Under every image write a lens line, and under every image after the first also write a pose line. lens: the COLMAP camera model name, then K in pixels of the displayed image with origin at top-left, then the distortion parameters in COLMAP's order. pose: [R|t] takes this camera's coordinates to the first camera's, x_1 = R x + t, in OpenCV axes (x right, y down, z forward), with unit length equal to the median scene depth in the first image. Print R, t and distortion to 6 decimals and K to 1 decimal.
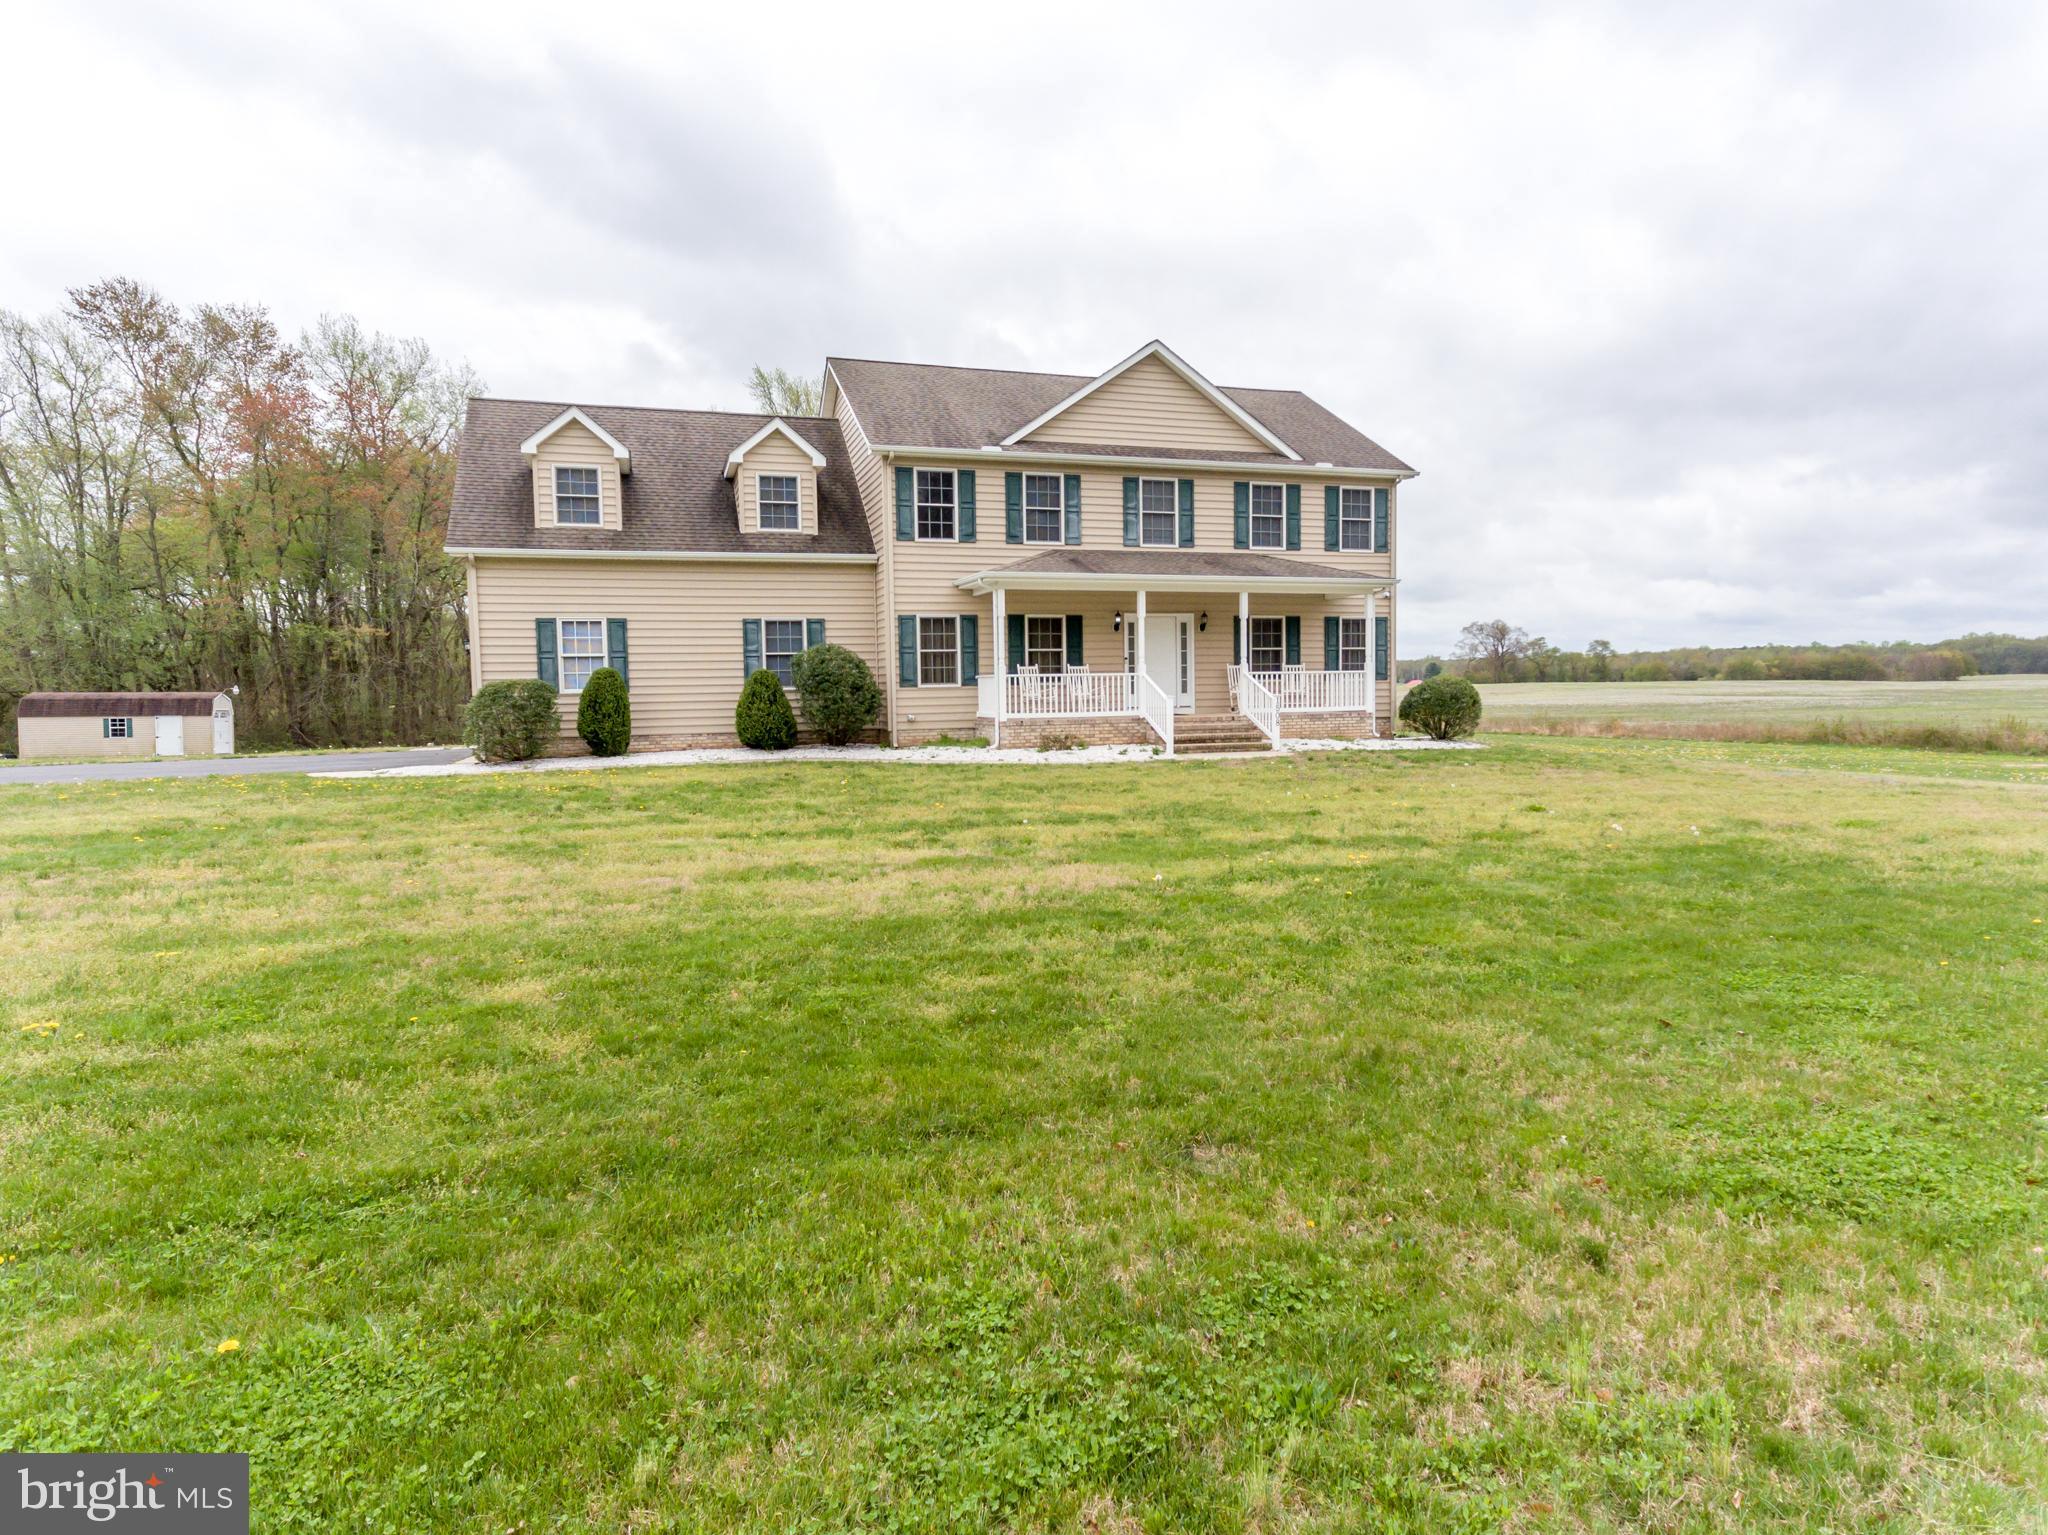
lens RADIAL K [[1199.9, 0, 1040.5], [0, 1199.9, 753.6], [0, 0, 1]] dist [0.017288, 0.004424]
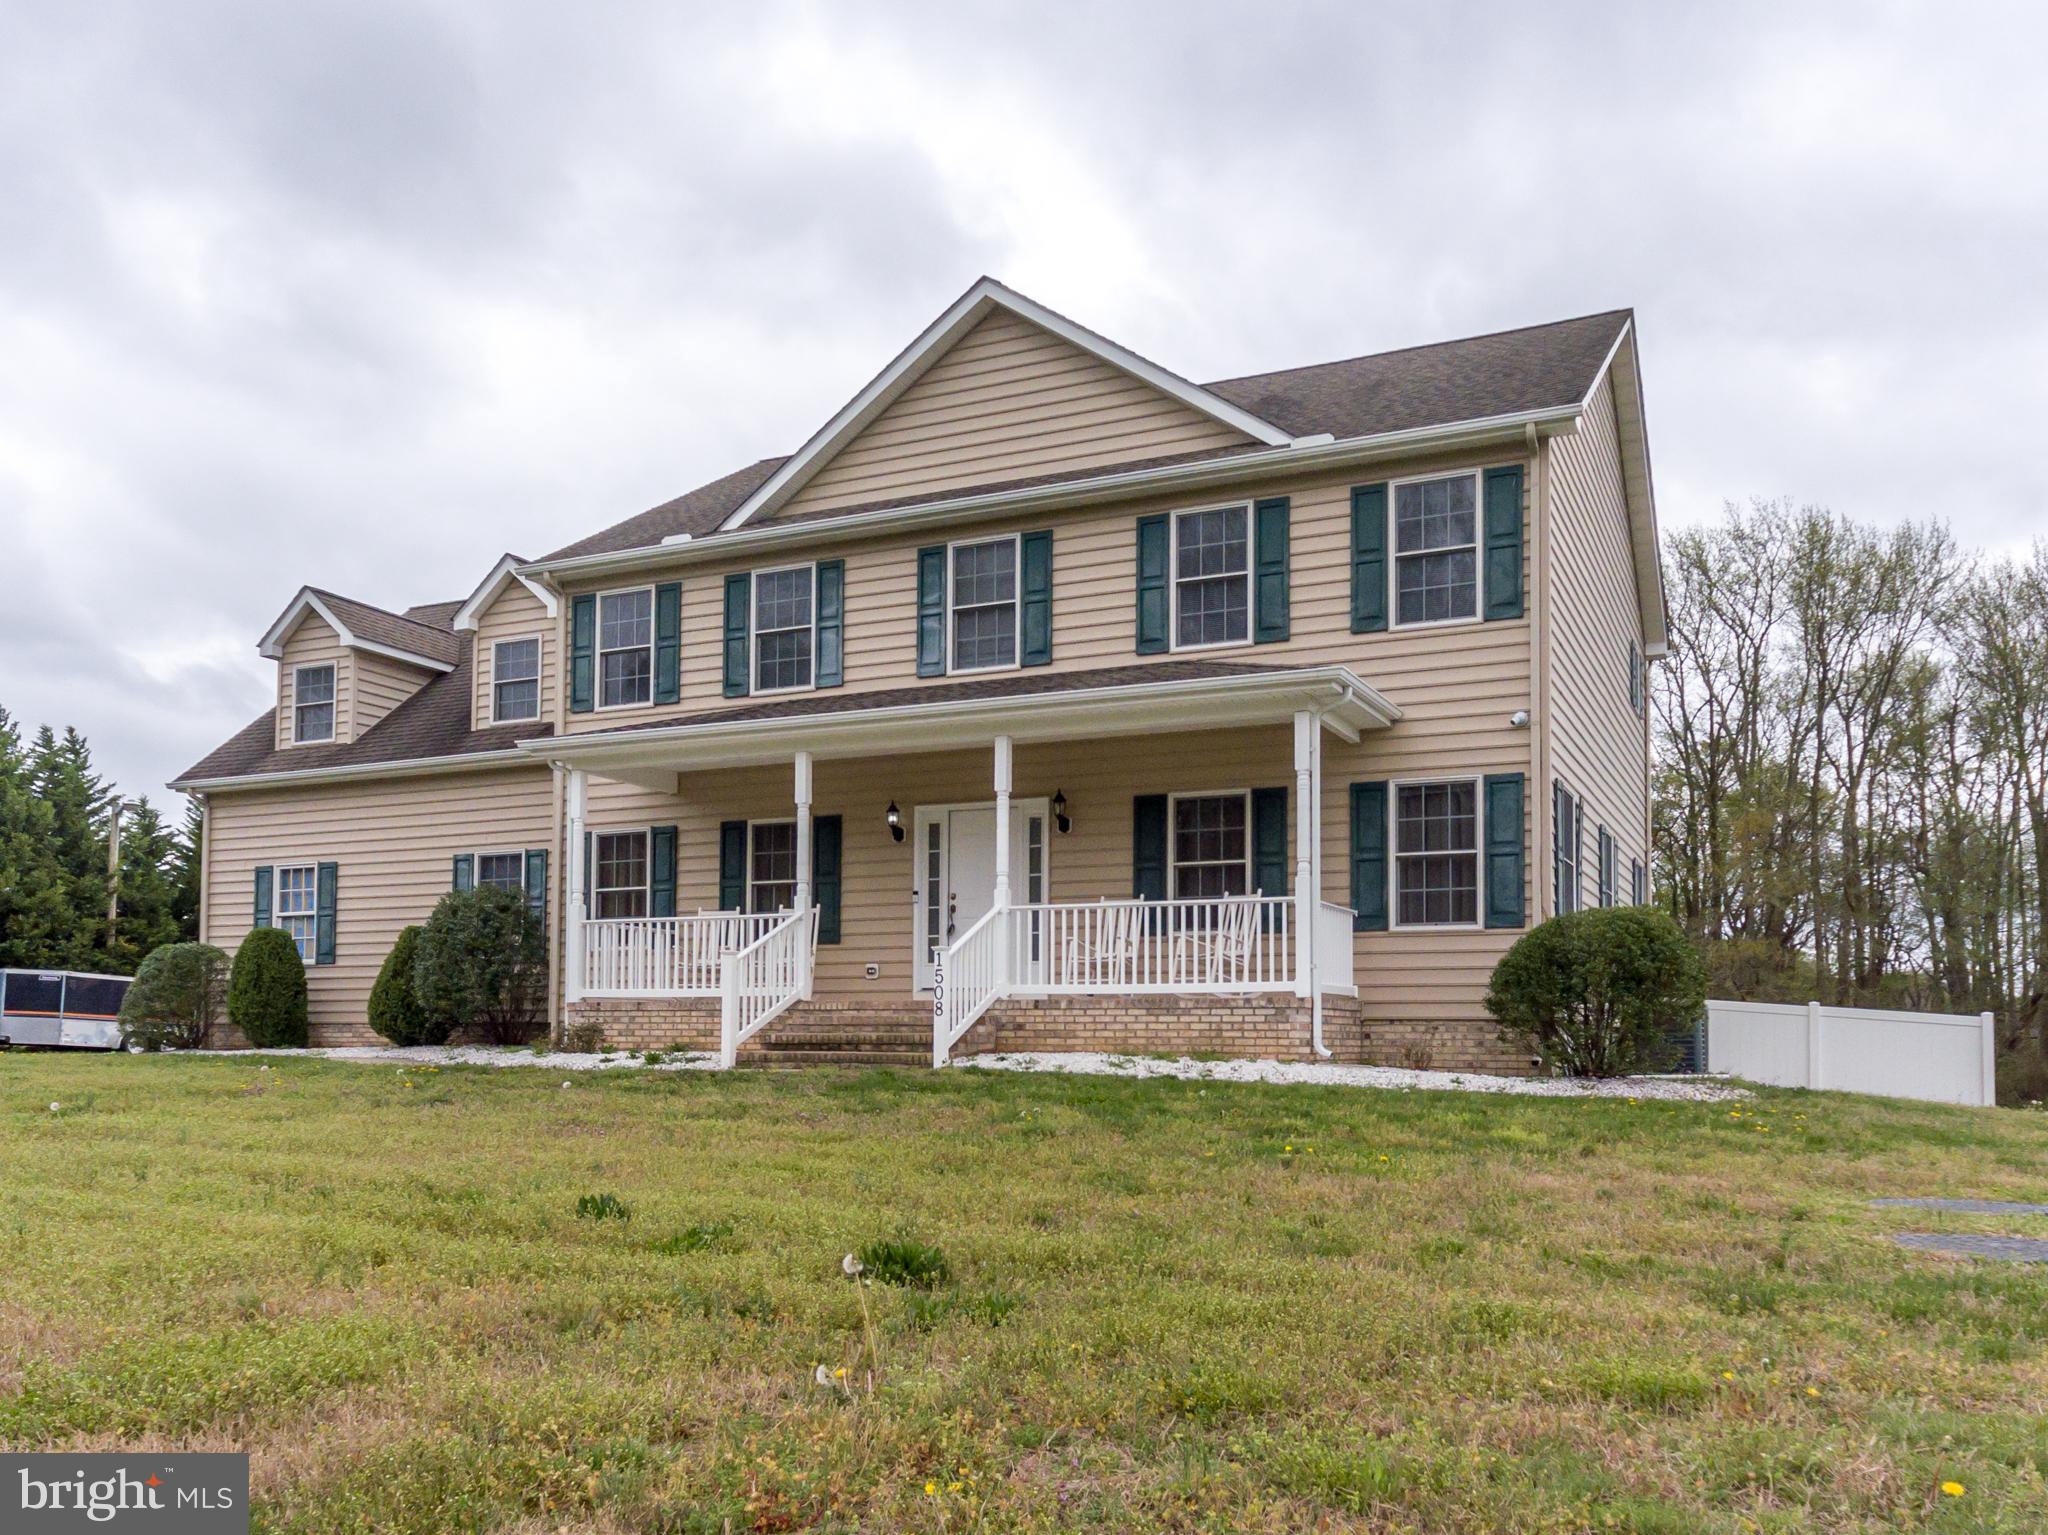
lens RADIAL K [[1650.8, 0, 1040.5], [0, 1650.8, 960.6], [0, 0, 1]] dist [0.017309, 0.018481]
pose [[0.725050, -0.016237, -0.688505, 0.618101], [-0.055538, 0.995088, -0.081952, 0.004433], [0.686453, 0.097657, 0.720587, 0.550771]]
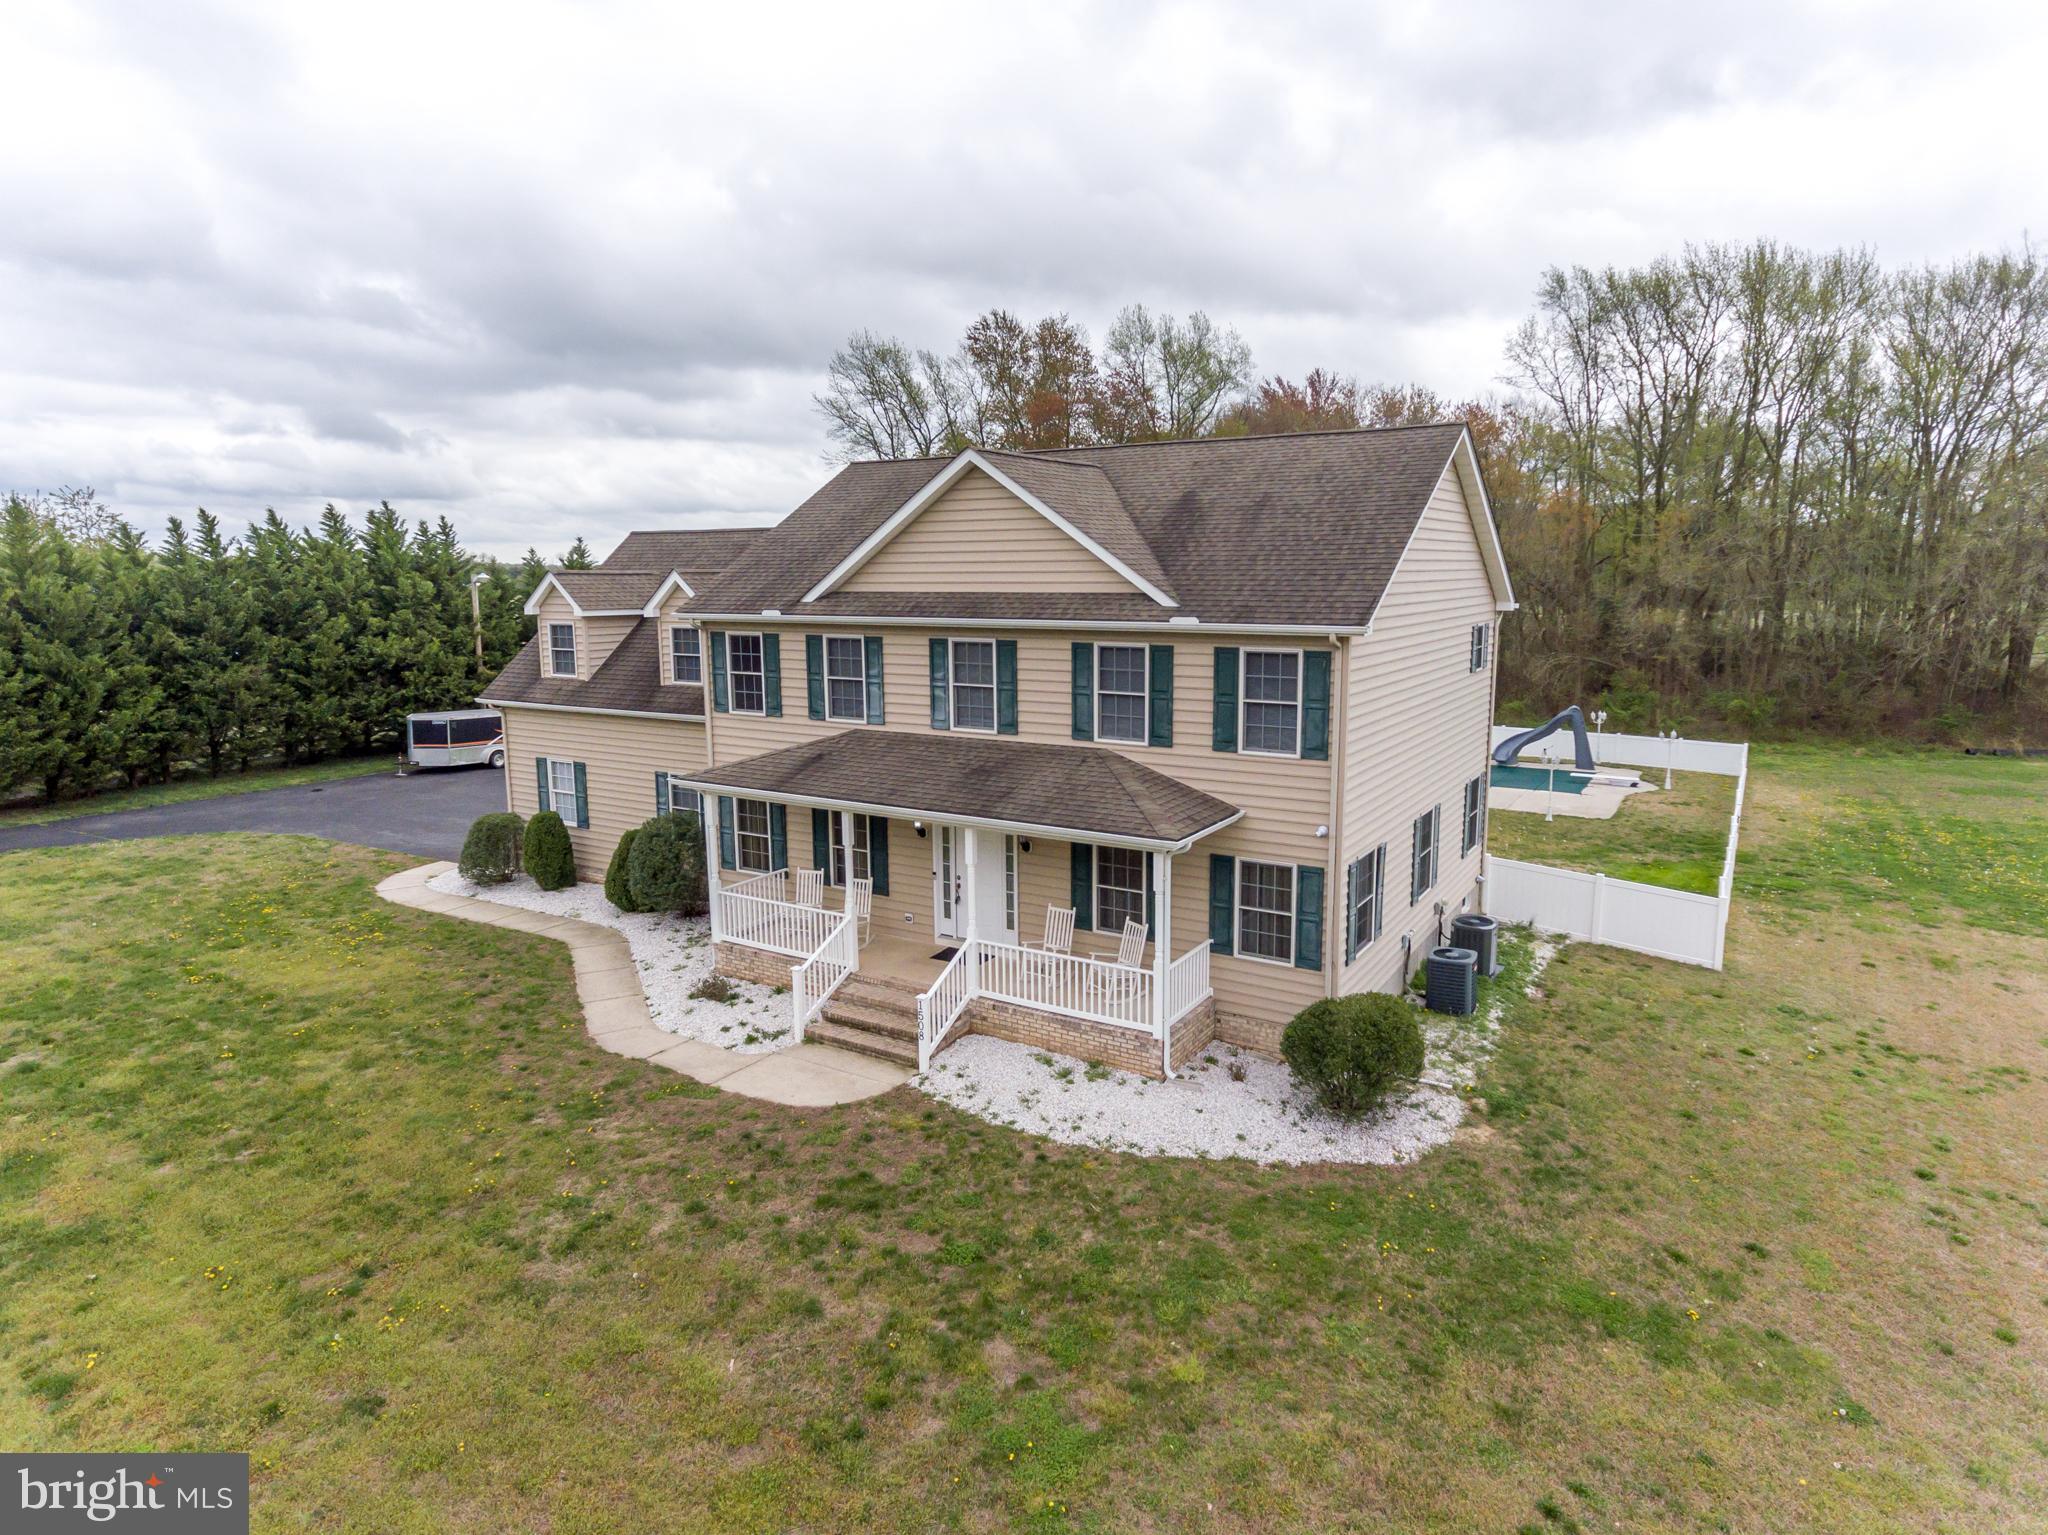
lens RADIAL K [[1199.9, 0, 1031.3], [0, 1199.9, 751.4], [0, 0, 1]] dist [0.017288, 0.004424]
pose [[0.643794, 0.124196, -0.755053, 0.705088], [-0.045525, 0.991209, 0.124224, -0.263878], [0.763844, -0.045601, 0.643788, 0.578850]]
